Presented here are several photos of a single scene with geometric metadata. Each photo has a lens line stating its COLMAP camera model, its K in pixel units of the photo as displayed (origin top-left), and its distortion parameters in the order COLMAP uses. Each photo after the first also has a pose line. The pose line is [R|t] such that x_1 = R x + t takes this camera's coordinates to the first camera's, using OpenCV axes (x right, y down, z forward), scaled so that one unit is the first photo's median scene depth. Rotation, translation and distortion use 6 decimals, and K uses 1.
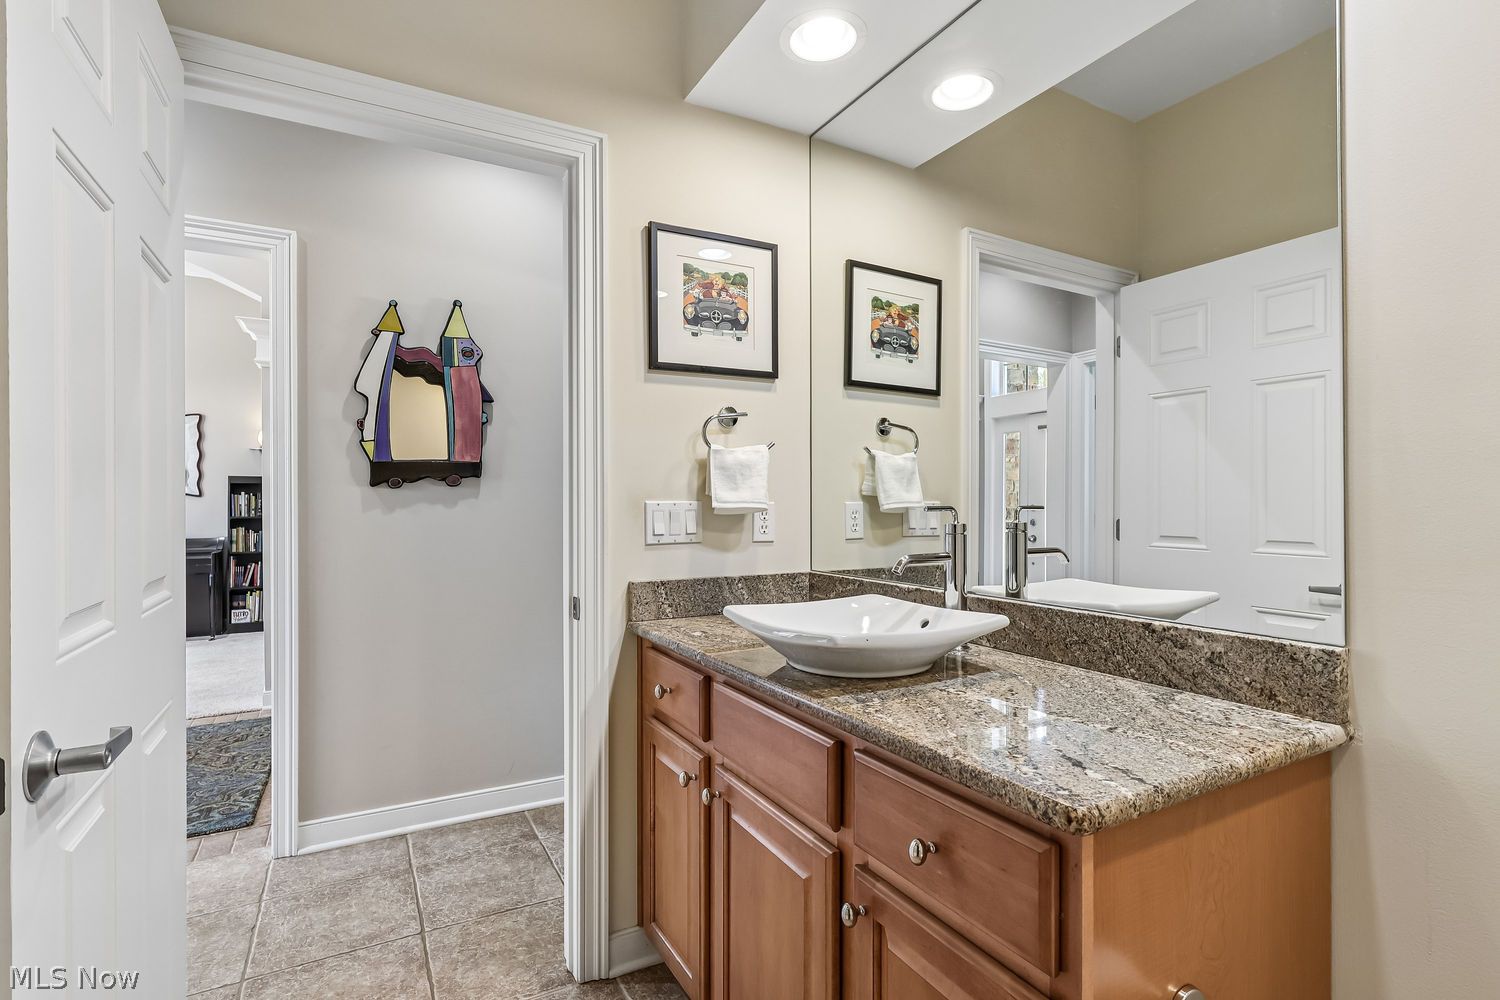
lens RADIAL K [[723.8, 0, 752.2], [0, 723.8, 501.7], [0, 0, 1]] dist [-0.002333, 0.001282]
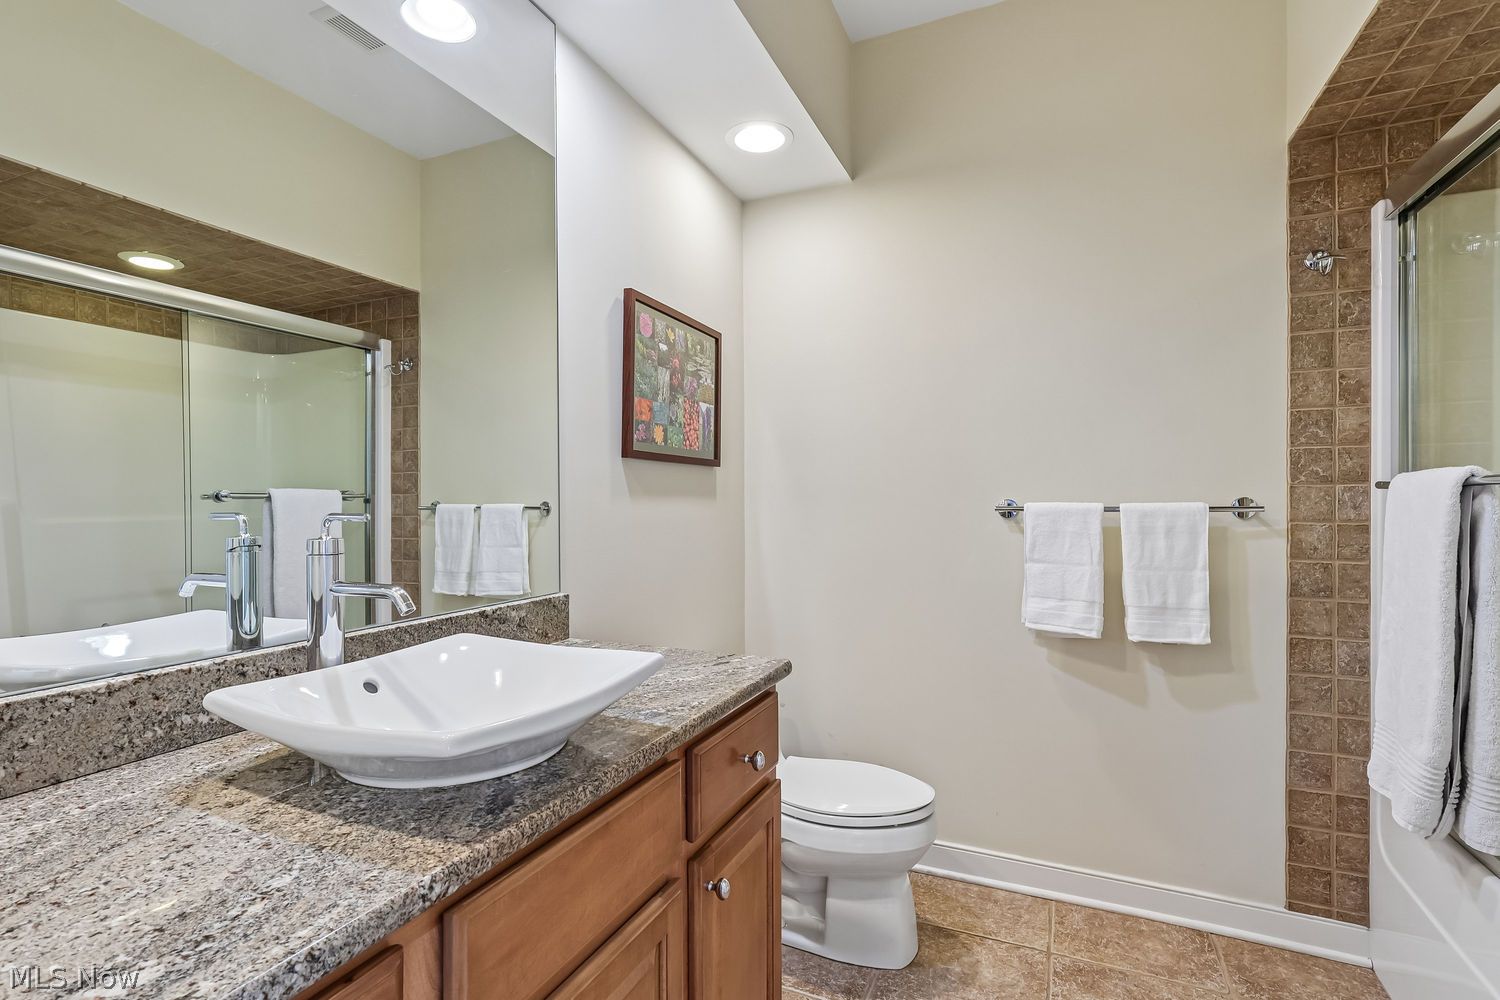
lens RADIAL K [[723.8, 0, 750.1], [0, 723.8, 503.7], [0, 0, 1]] dist [-0.002333, 0.001282]
pose [[-0.605261, -0.006104, 0.796003, -0.676550], [0.000670, 0.999966, 0.008178, -0.014291], [-0.796026, 0.005483, -0.605237, 1.449019]]
